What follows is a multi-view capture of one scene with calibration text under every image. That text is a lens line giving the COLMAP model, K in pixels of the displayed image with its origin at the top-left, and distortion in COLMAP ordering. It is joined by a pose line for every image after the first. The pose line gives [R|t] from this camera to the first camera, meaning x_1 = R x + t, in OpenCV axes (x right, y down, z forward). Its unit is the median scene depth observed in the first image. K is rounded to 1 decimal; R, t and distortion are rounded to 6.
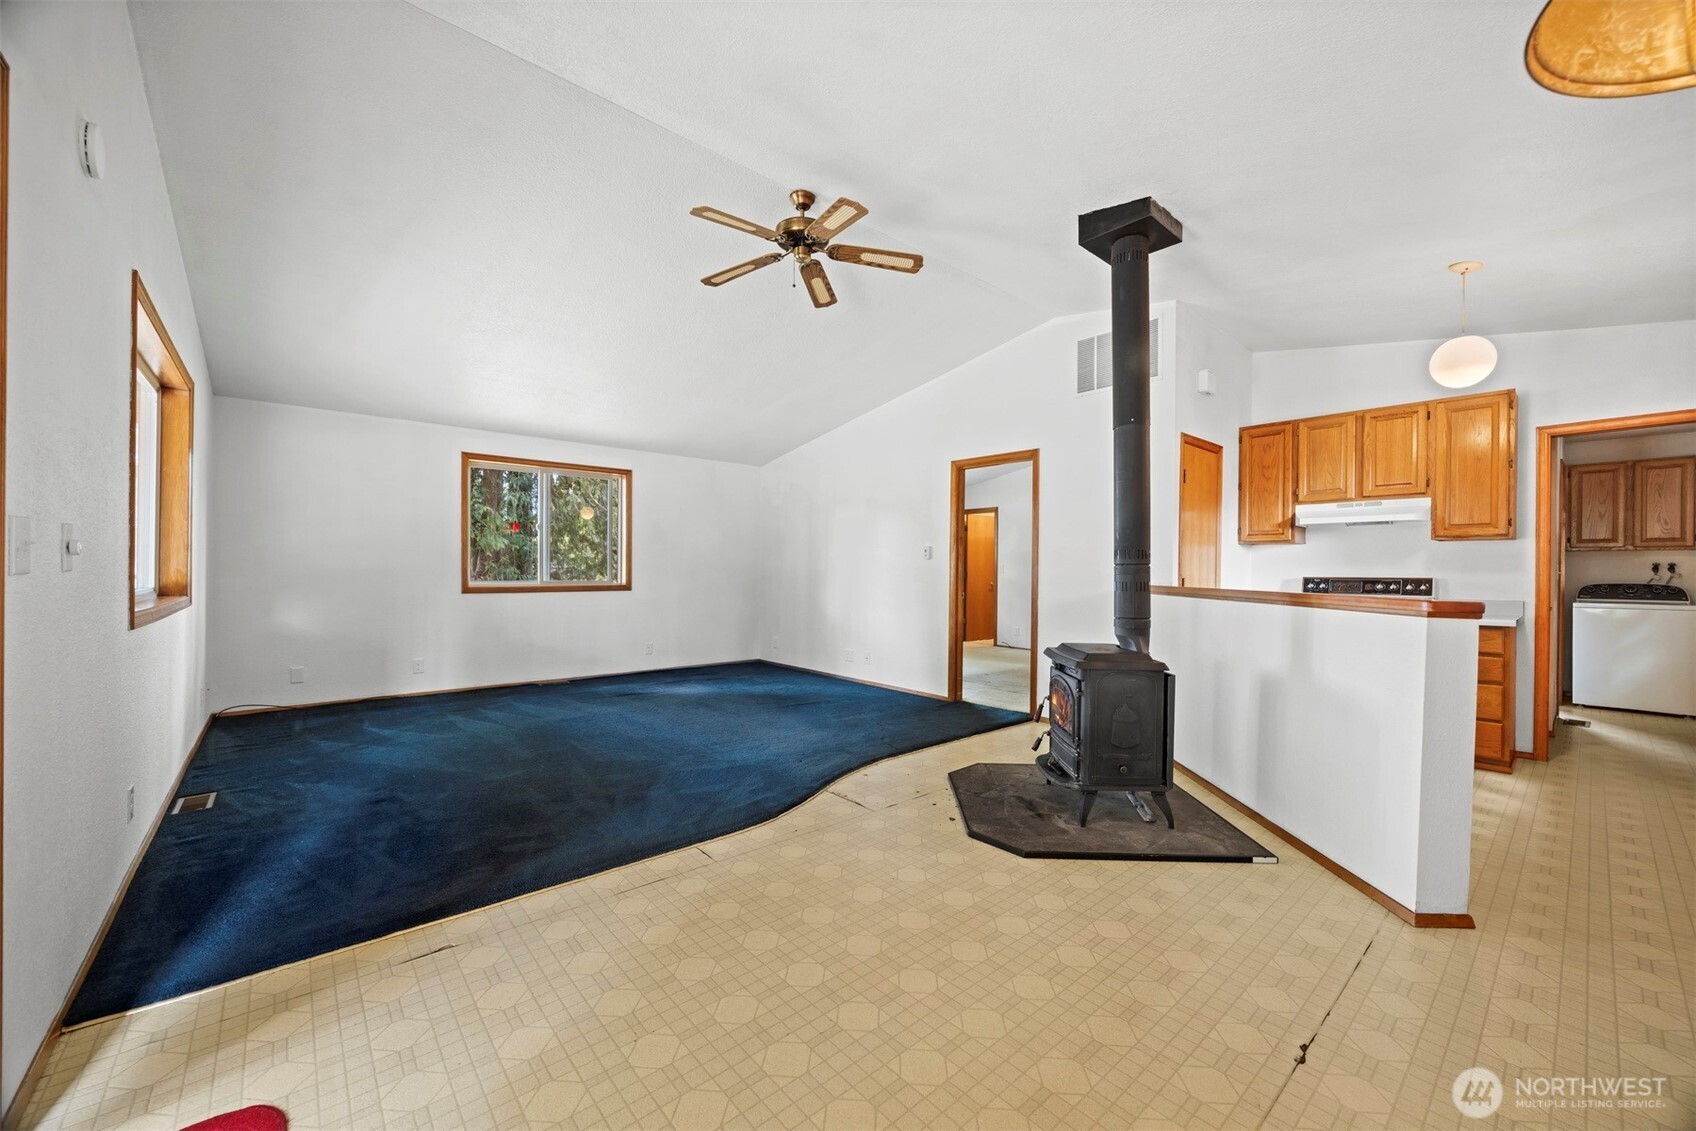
lens RADIAL K [[657.0, 0, 855.6], [0, 657.0, 569.6], [0, 0, 1]] dist [0.004403, -0.000059]
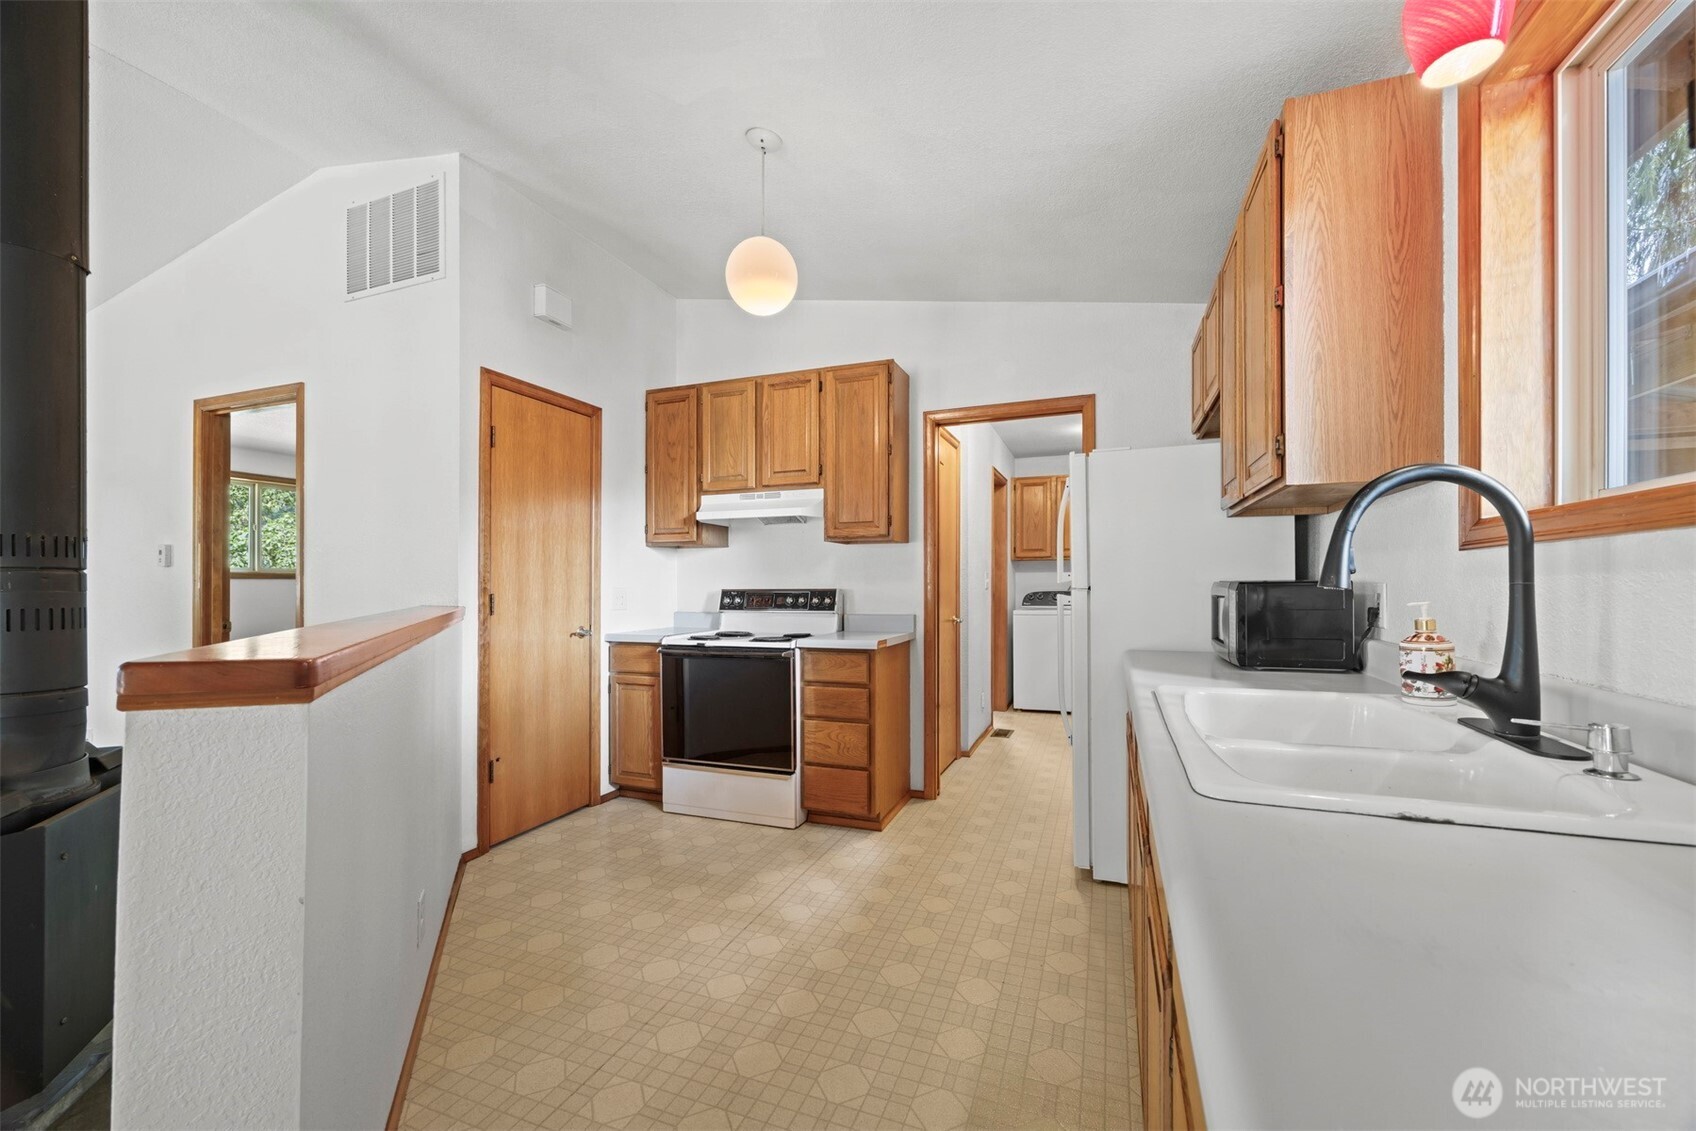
lens RADIAL K [[657.0, 0, 865.1], [0, 657.0, 583.7], [0, 0, 1]] dist [0.004403, -0.000059]
pose [[0.885034, -0.010083, 0.465417, 0.528451], [0.008719, 0.999949, 0.005083, 0.002319], [-0.465444, -0.000441, 0.885077, 0.260861]]
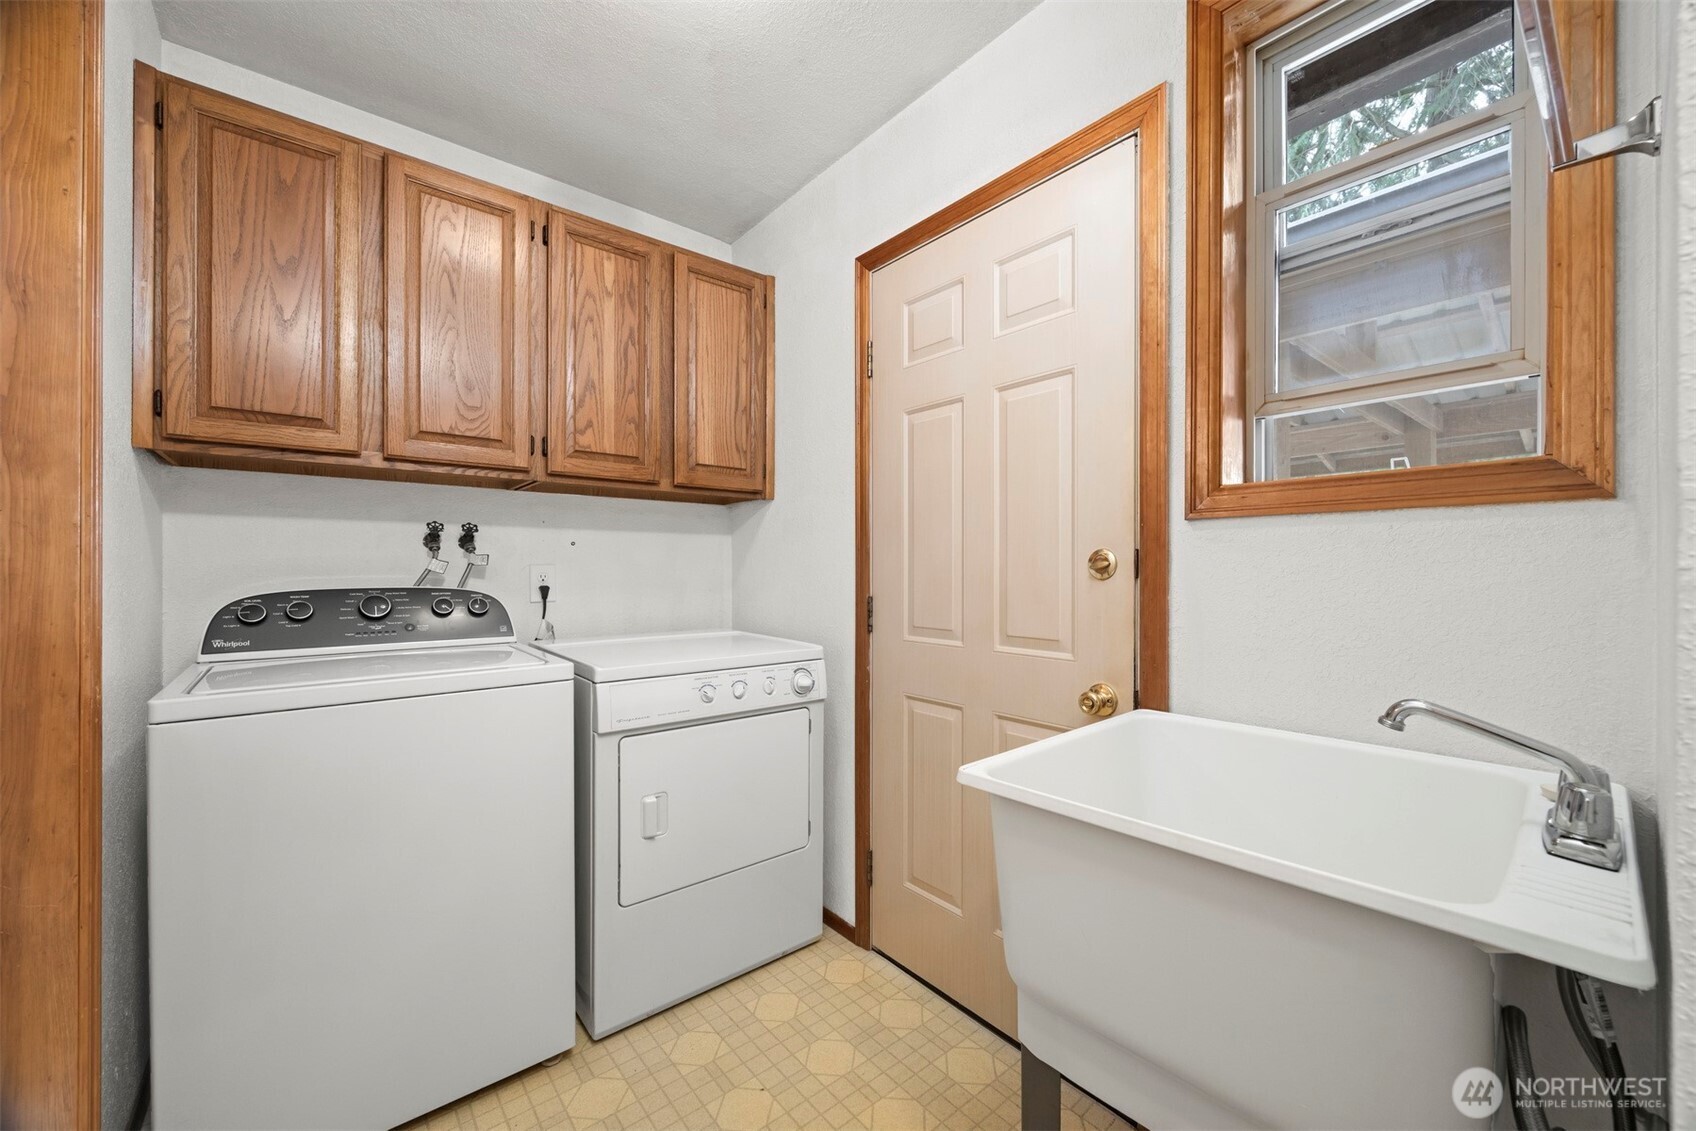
lens RADIAL K [[657.0, 0, 850.4], [0, 657.0, 571.3], [0, 0, 1]] dist [0.004403, -0.000059]
pose [[0.030433, -0.003762, 0.999530, 1.177190], [-0.003740, 0.999985, 0.003877, 0.015747], [-0.999530, -0.003856, 0.030418, 1.034063]]
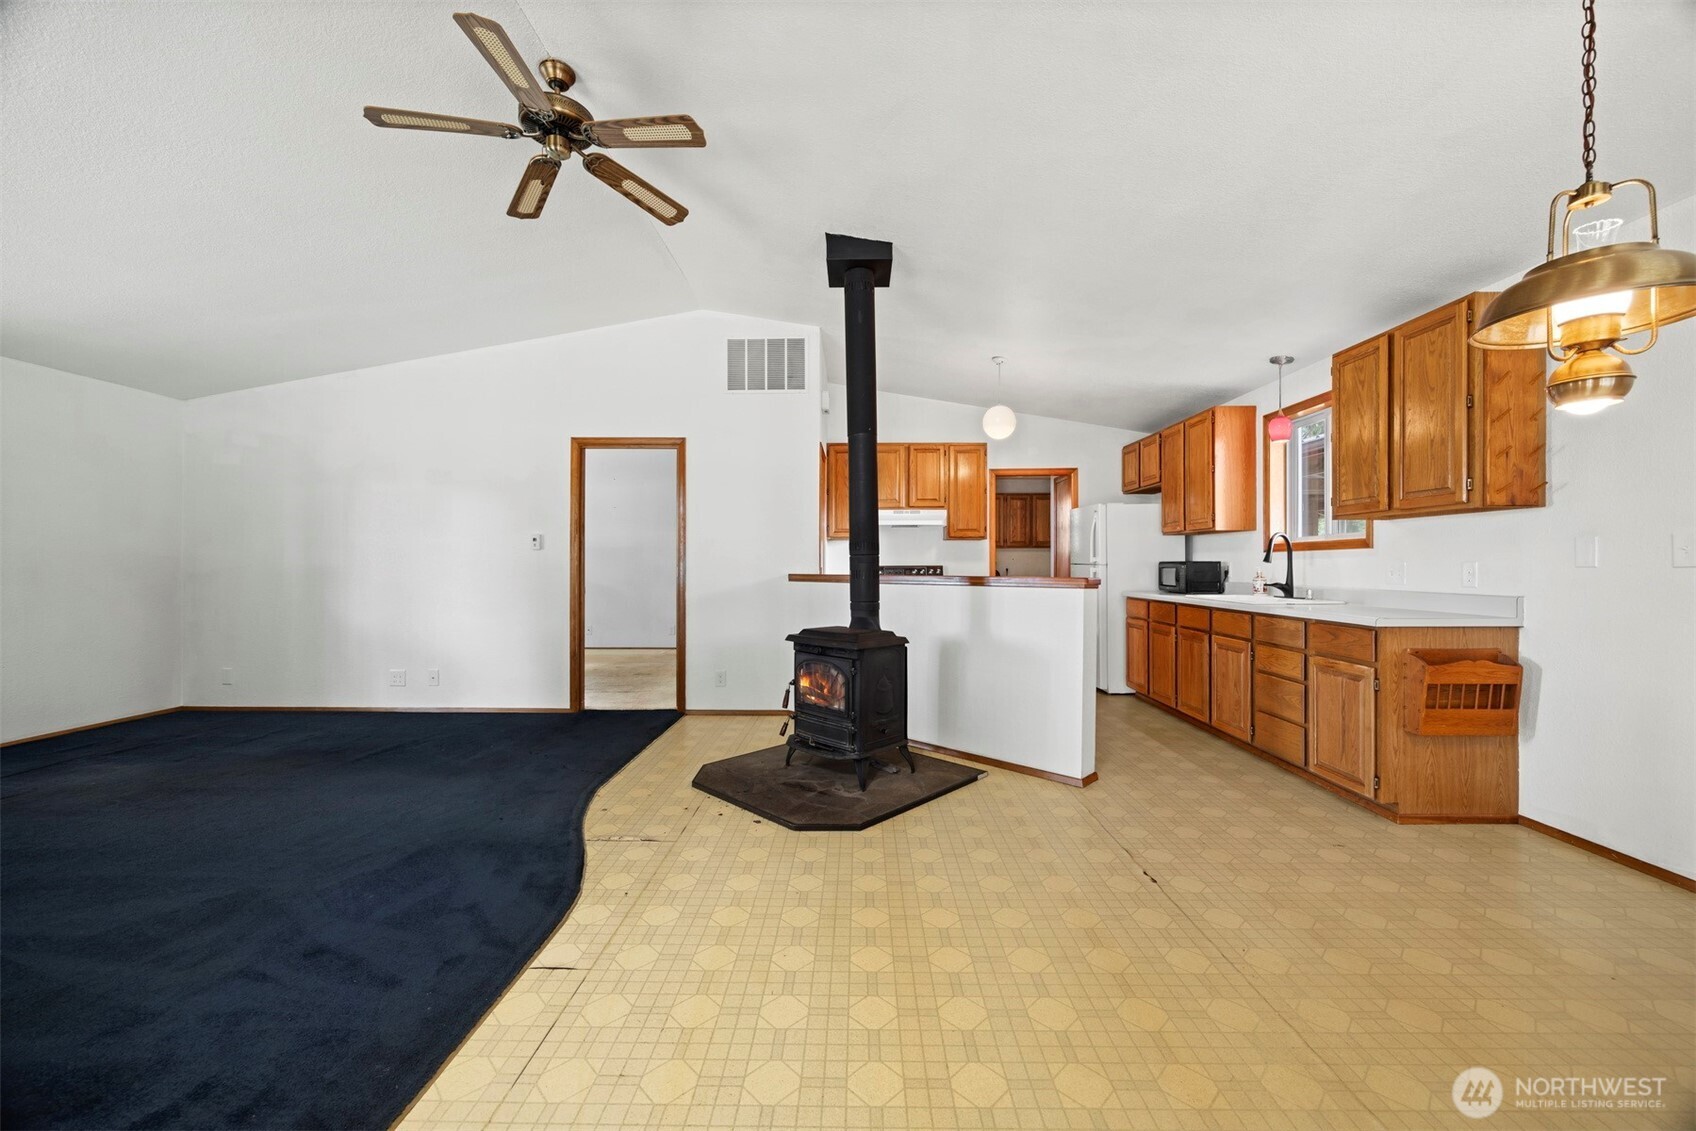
lens RADIAL K [[657.0, 0, 839.5], [0, 657.0, 562.8], [0, 0, 1]] dist [0.004403, -0.000059]
pose [[0.668756, -0.005775, 0.743459, -0.352305], [0.005858, 0.999980, 0.002499, 0.002242], [-0.743458, 0.002684, 0.668777, 0.201575]]
